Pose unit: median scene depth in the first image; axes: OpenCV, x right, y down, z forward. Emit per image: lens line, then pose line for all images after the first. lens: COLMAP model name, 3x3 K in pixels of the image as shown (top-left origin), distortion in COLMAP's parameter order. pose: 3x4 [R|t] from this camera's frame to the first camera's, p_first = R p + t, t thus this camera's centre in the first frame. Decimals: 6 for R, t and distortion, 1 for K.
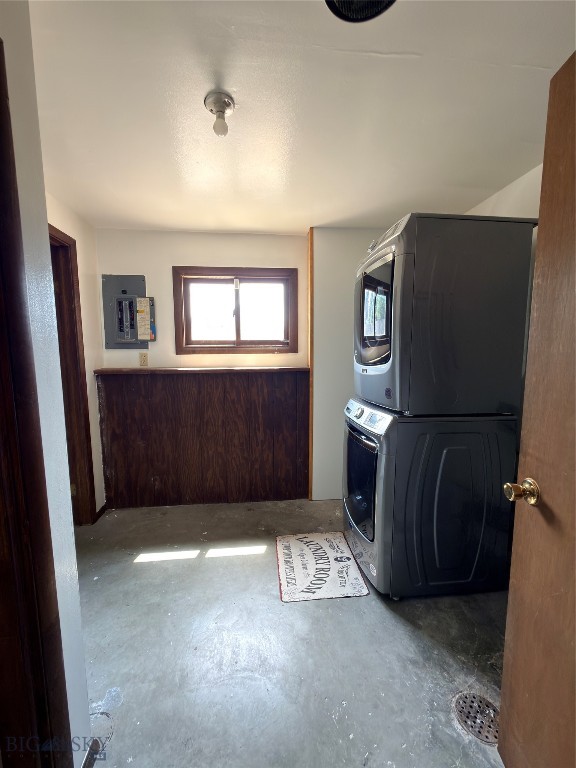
lens RADIAL K [[305.7, 0, 288.0], [0, 305.7, 384.0], [0, 0, 1]] dist [0.000726, 0.000405]
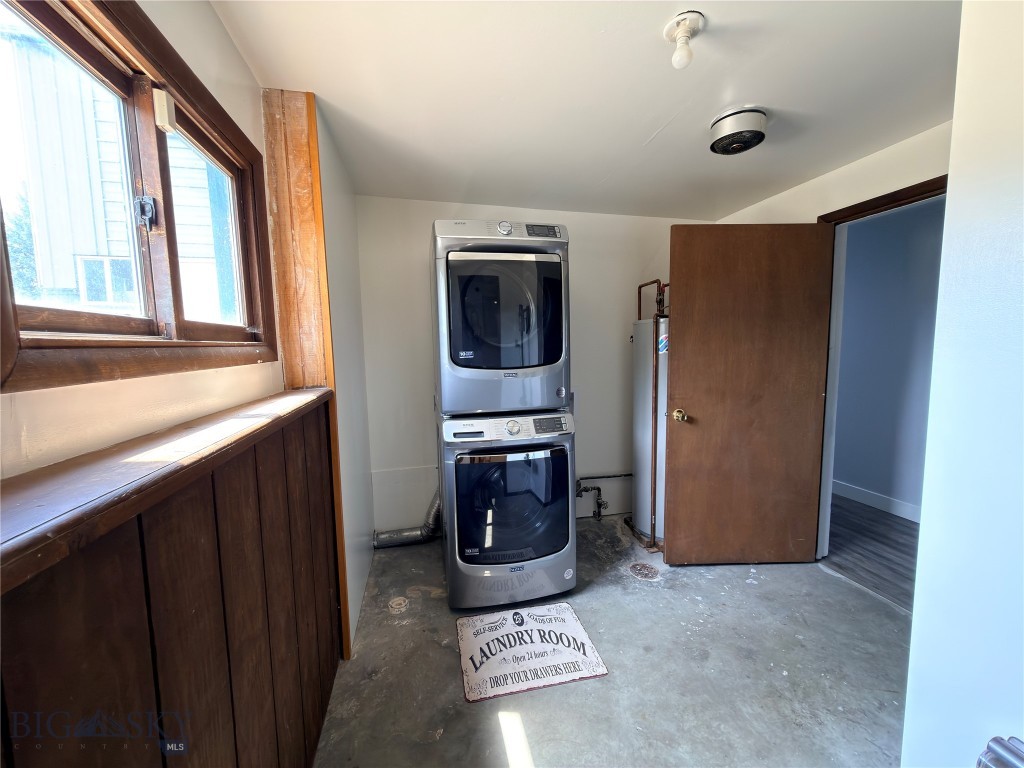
lens RADIAL K [[407.6, 0, 513.3], [0, 407.6, 383.5], [0, 0, 1]] dist [0.000726, 0.000405]
pose [[-0.122862, -0.083697, 0.988888, -0.780167], [0.124644, 0.987246, 0.099044, -0.118191], [-0.984565, 0.135428, -0.110863, 1.030421]]
